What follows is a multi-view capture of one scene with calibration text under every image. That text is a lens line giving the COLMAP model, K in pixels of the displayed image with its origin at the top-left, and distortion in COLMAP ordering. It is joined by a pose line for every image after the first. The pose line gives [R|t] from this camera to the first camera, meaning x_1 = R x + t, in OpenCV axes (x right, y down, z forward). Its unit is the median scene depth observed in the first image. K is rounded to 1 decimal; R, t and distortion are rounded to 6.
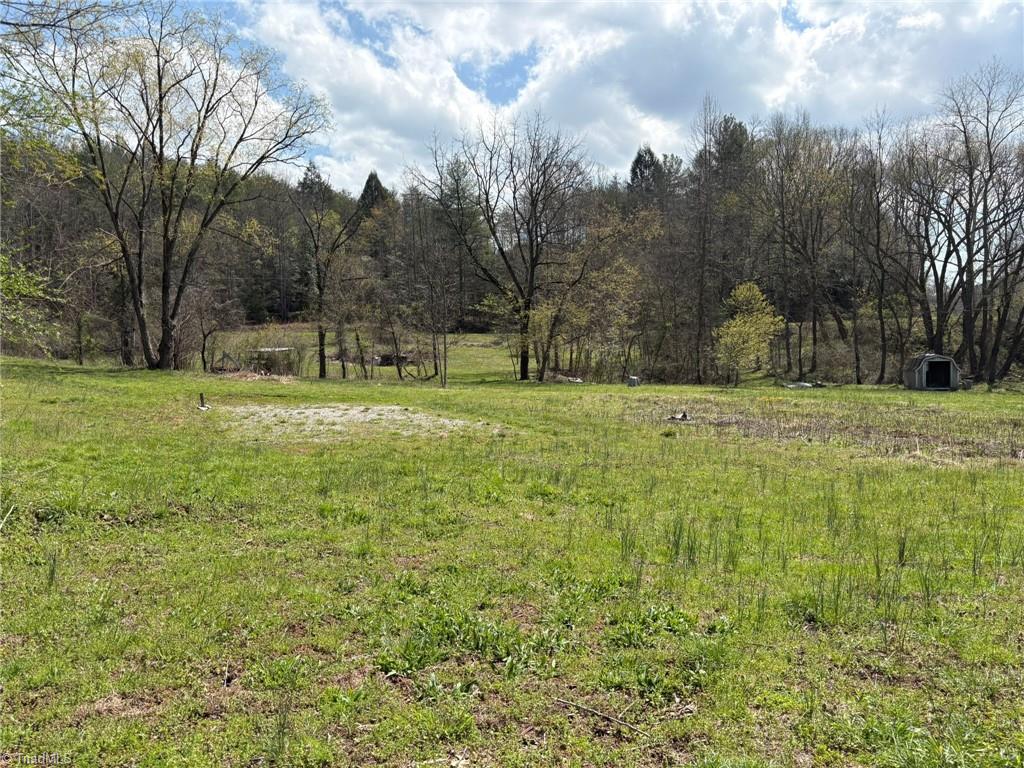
lens RADIAL K [[783.3, 0, 520.1], [0, 783.3, 374.4], [0, 0, 1]] dist [0.068634, -0.069065]
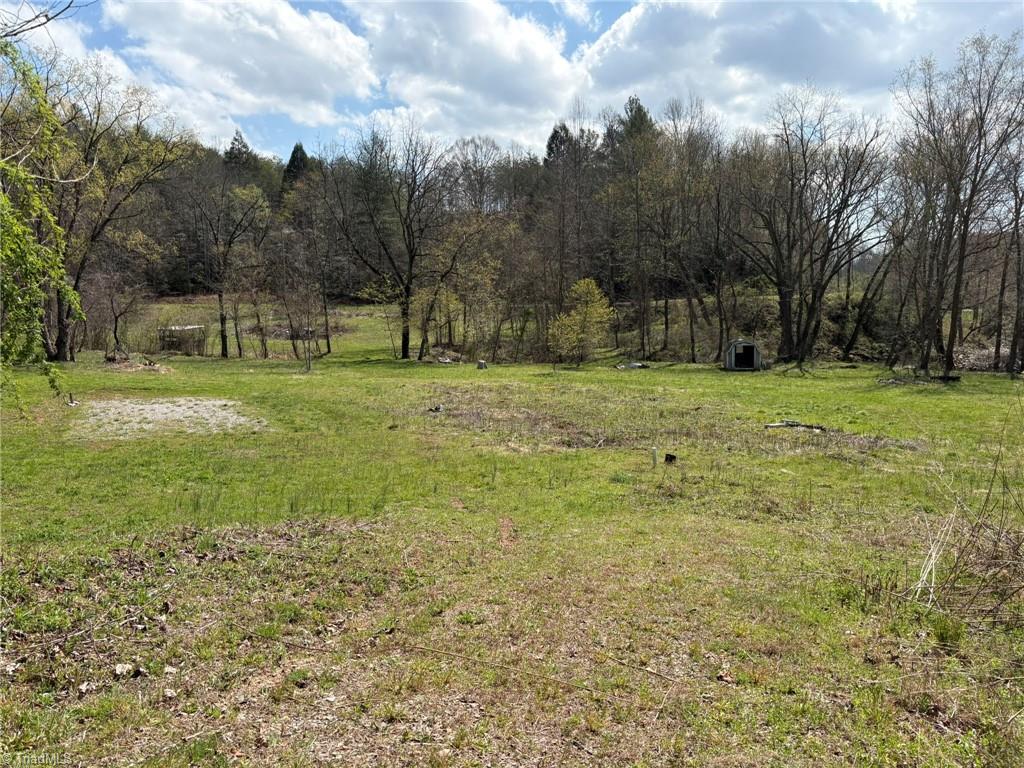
lens RADIAL K [[783.3, 0, 507.1], [0, 783.3, 384.7], [0, 0, 1]] dist [0.068634, -0.069065]
pose [[0.999301, -0.000536, 0.037369, 0.090209], [-0.002043, 0.997618, 0.068948, -0.027201], [-0.037317, -0.068976, 0.996920, -0.114842]]
